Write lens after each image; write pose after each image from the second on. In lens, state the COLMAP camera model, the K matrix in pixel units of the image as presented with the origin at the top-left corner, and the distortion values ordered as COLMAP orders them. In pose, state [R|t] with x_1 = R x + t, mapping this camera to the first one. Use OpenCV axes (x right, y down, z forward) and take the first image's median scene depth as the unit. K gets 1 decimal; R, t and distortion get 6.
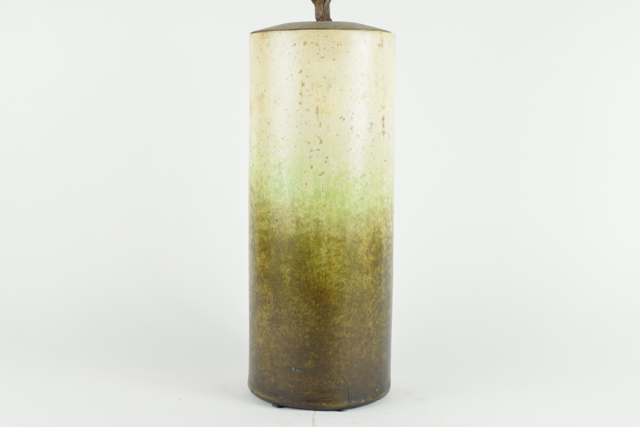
lens RADIAL K [[980.1, 0, 322.1], [0, 980.1, 214.1], [0, 0, 1]] dist [0.003637, 0.000000]
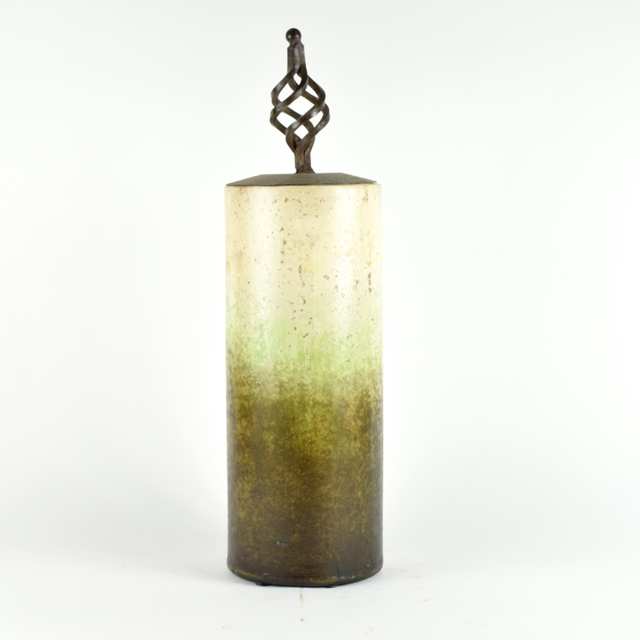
lens RADIAL K [[1620.7, 0, 292.7], [0, 1620.7, 332.6], [0, 0, 1]] dist [0.052996, 0.000000]
pose [[0.999833, -0.016203, 0.008473, -0.025746], [0.016355, 0.999699, -0.018262, -0.014935], [-0.008175, 0.018398, 0.999797, -0.560591]]
